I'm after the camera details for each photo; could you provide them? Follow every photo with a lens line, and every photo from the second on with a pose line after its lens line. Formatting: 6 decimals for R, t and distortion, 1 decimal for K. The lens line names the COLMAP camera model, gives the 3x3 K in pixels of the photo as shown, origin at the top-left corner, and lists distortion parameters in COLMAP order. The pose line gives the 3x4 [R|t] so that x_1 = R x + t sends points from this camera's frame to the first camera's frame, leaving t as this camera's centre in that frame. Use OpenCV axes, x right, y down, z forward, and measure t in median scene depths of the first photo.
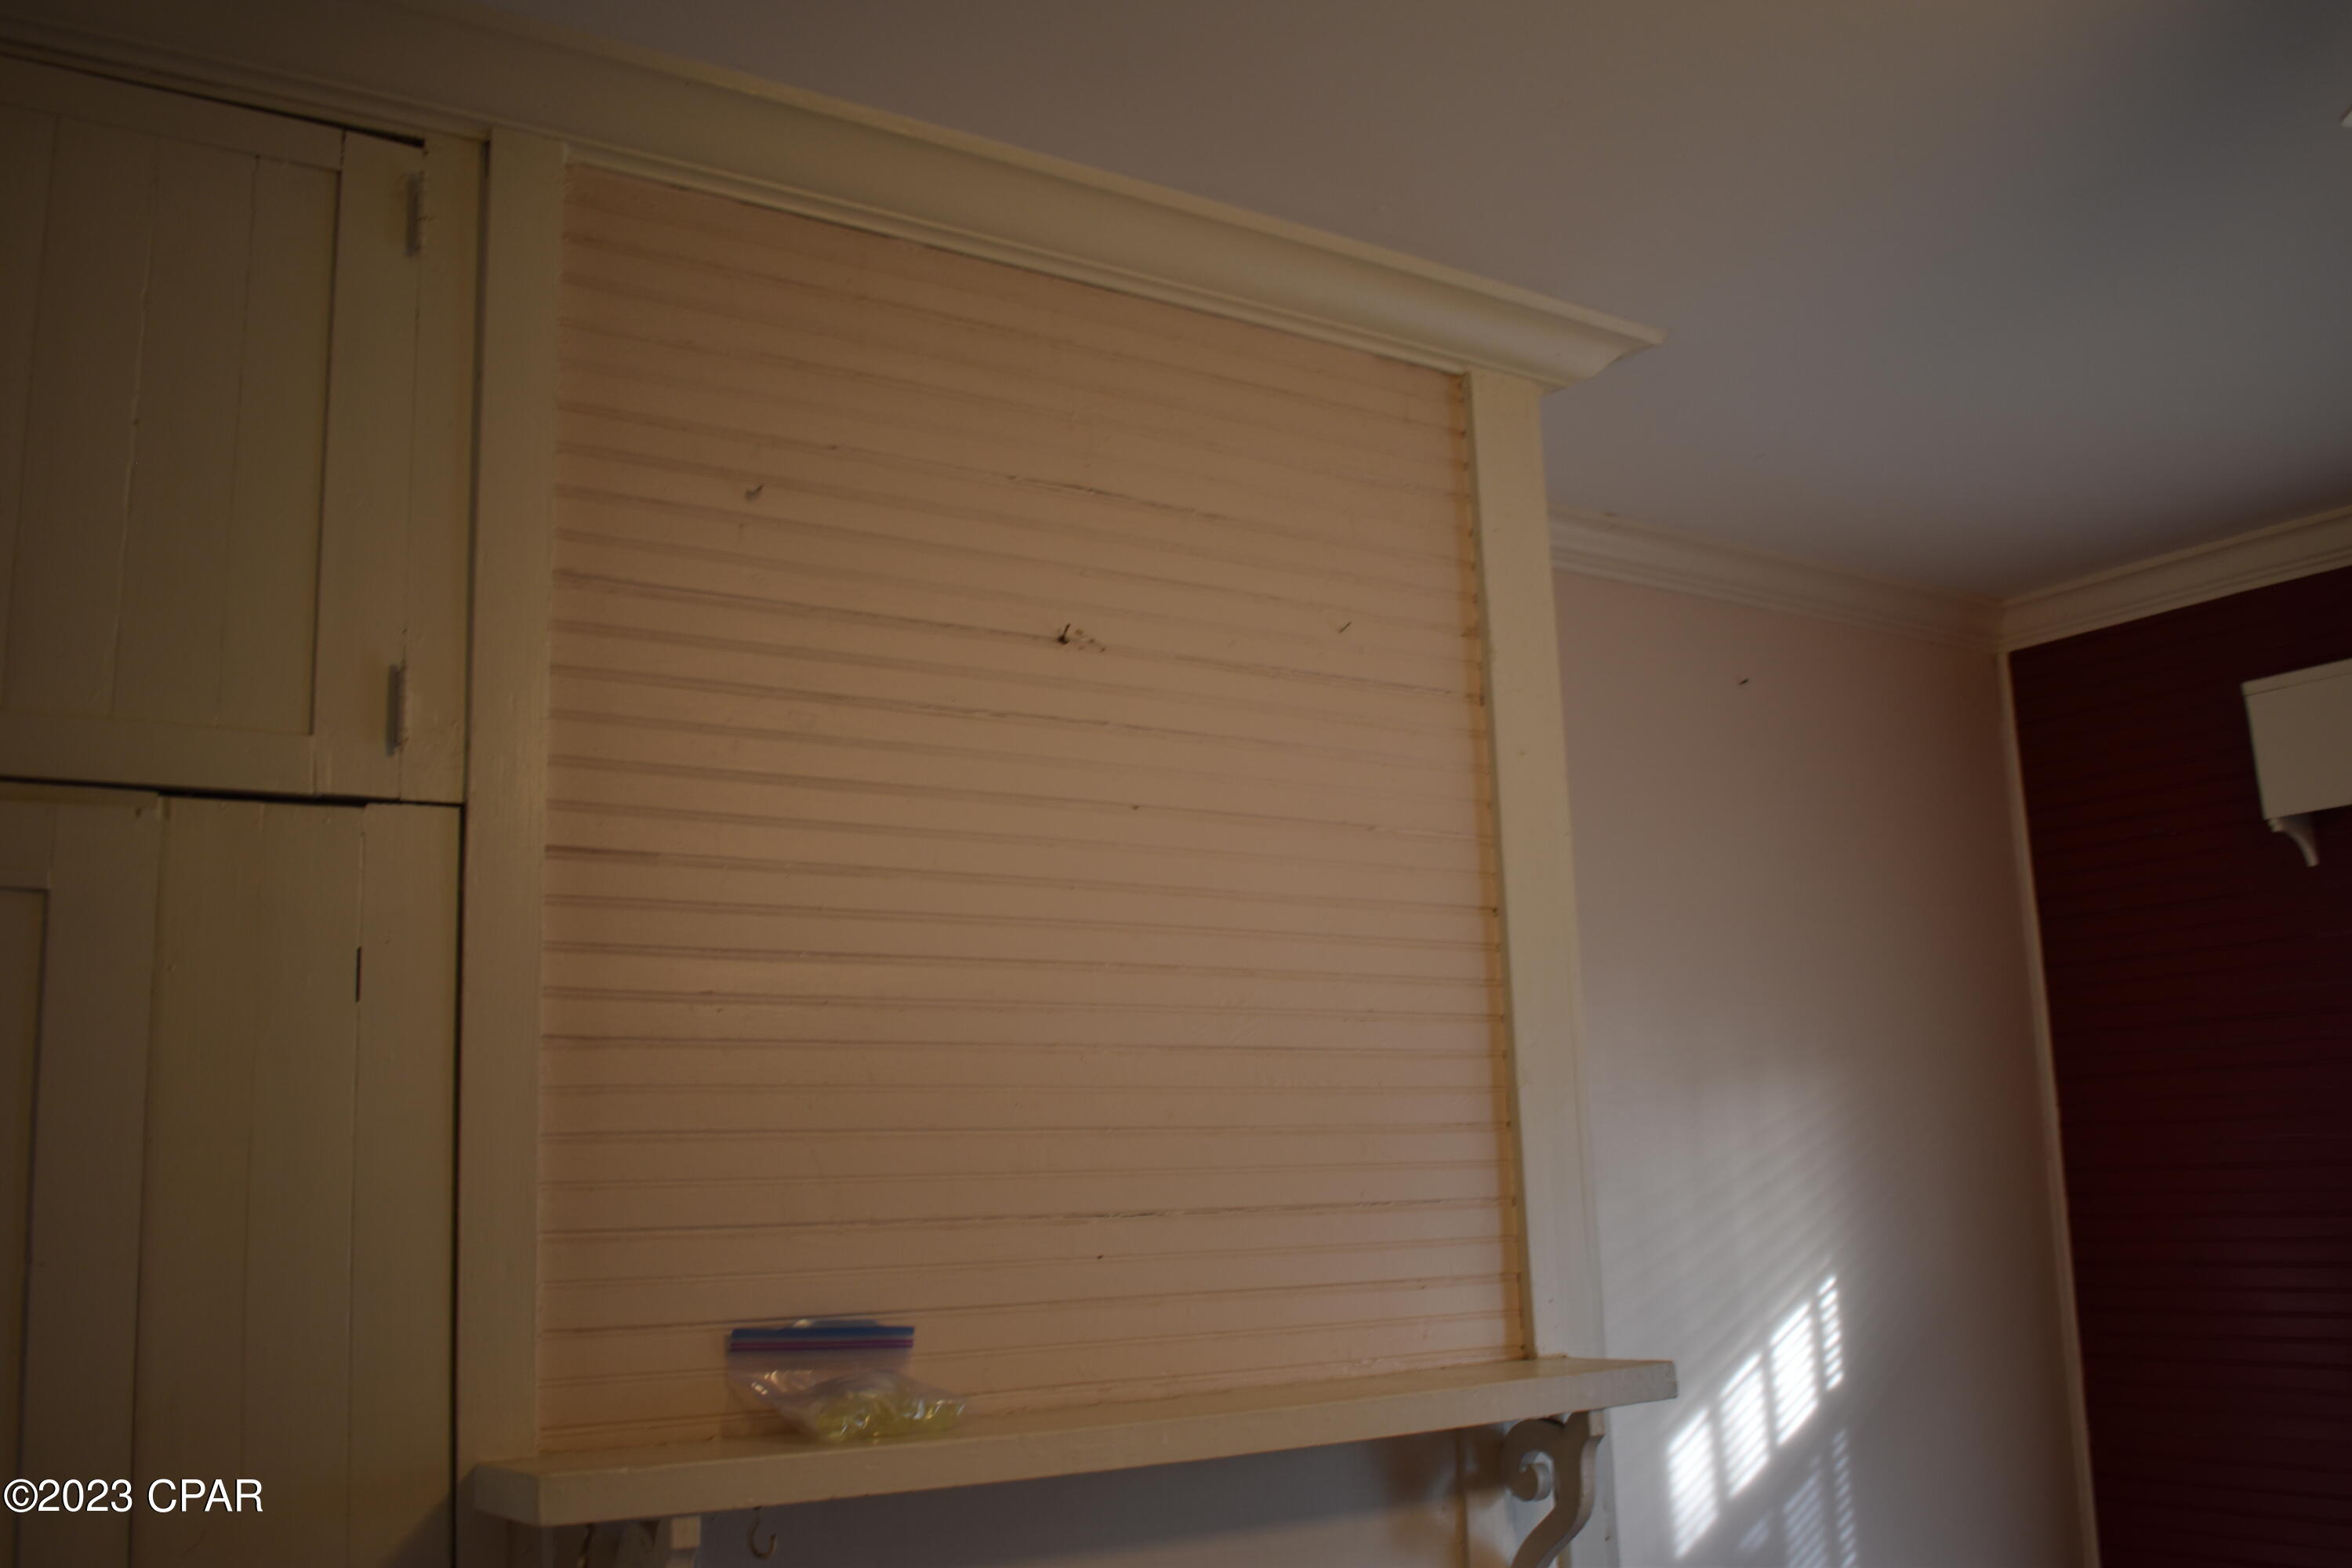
lens RADIAL K [[2103.1, 0, 1175.2], [0, 2103.1, 782.2], [0, 0, 1]] dist [-0.088436, 0.019138]
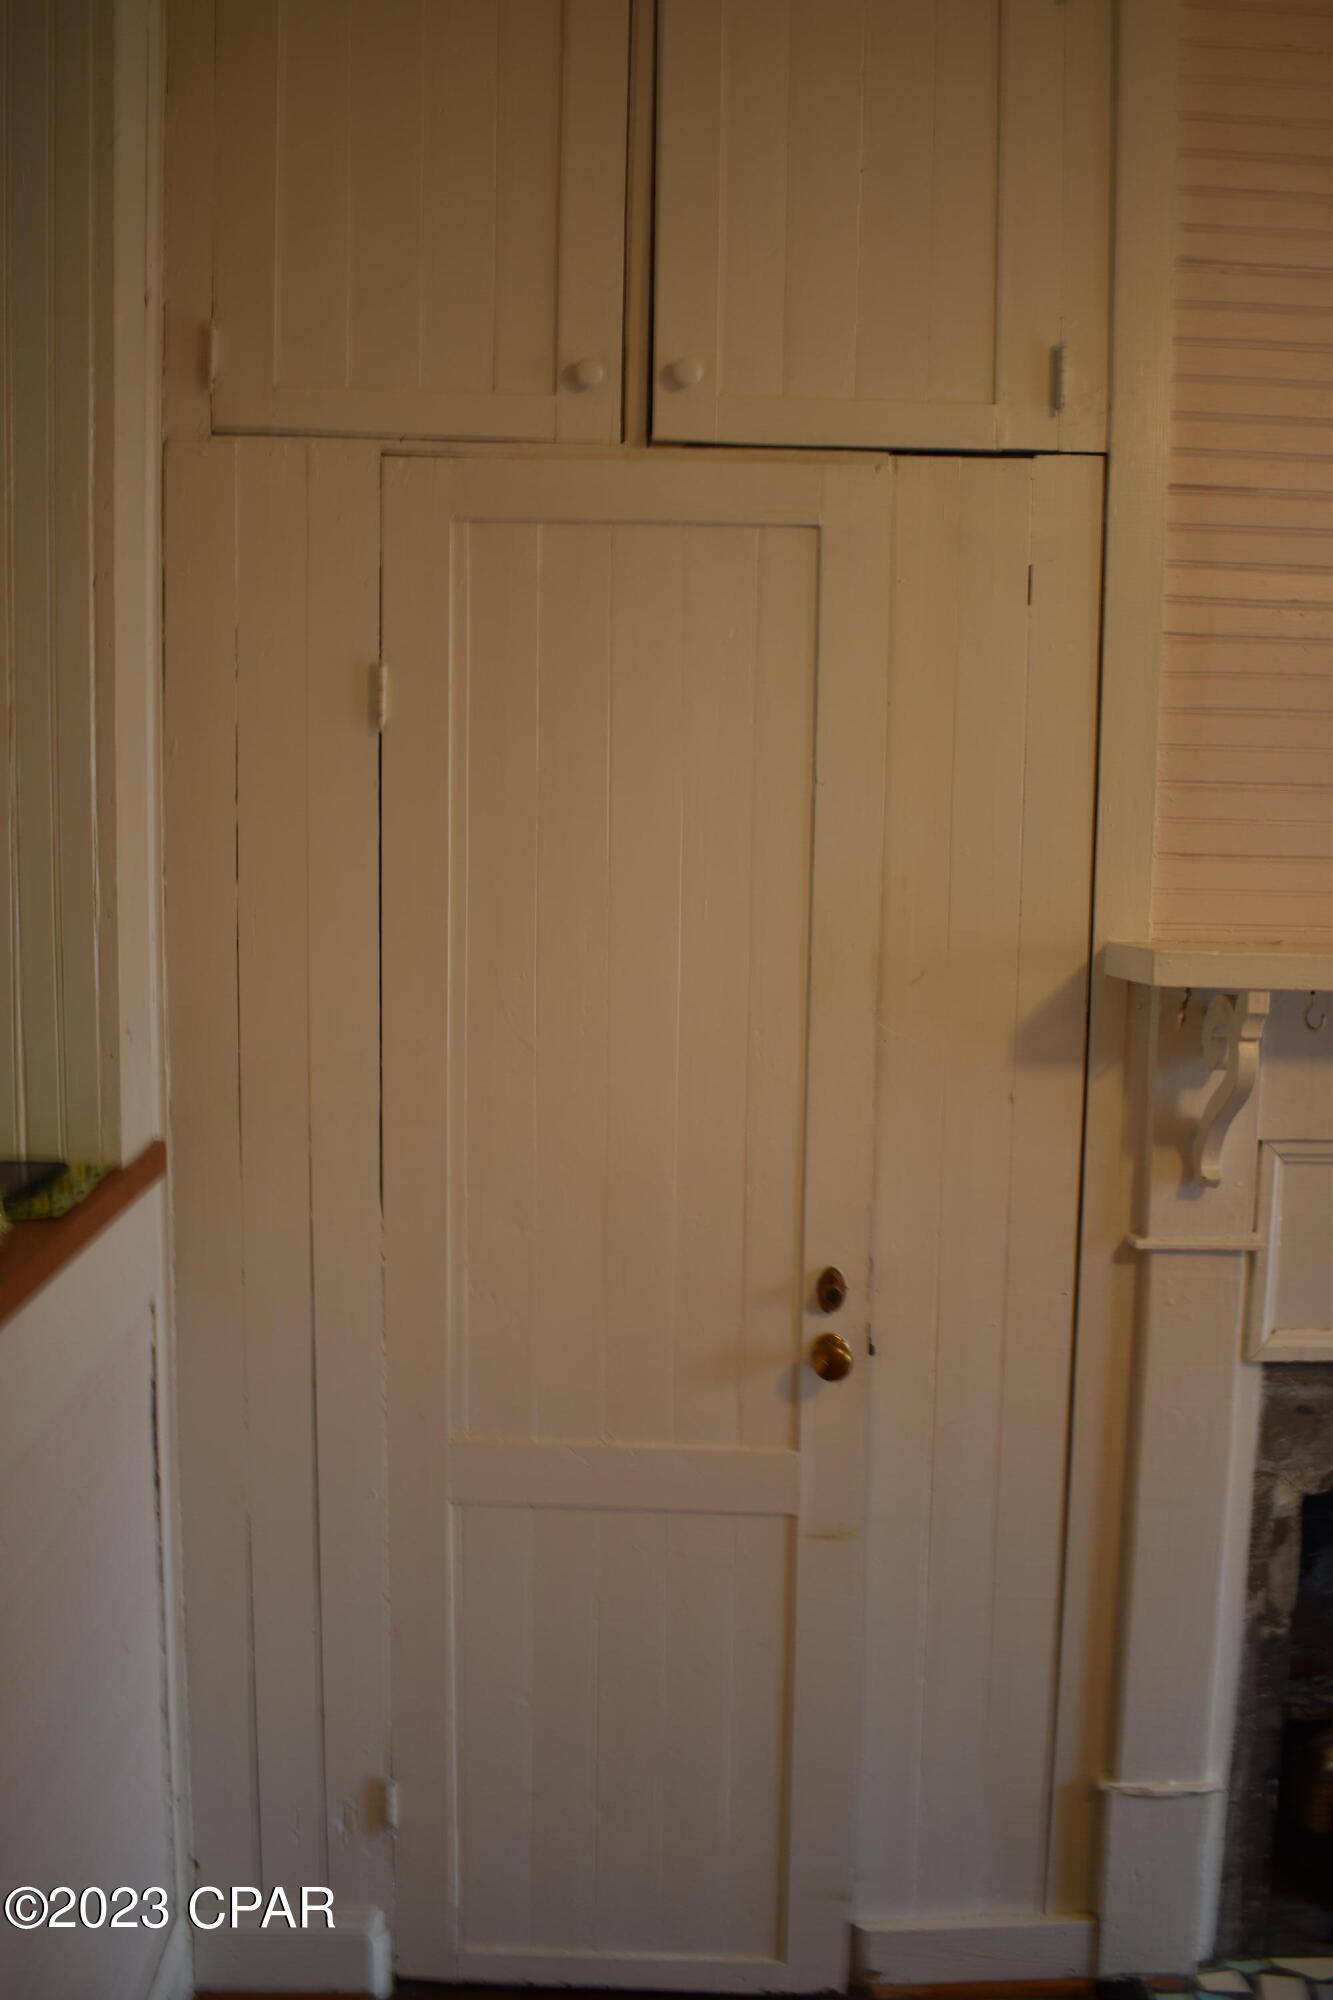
lens RADIAL K [[1788.4, 0, 661.6], [0, 1788.4, 983.7], [0, 0, 1]] dist [-0.088436, 0.019138]
pose [[0.854608, 0.107022, -0.508126, 0.017195], [0.050825, 0.956593, 0.286960, -0.003049], [0.516781, -0.271064, 0.812073, -0.134611]]
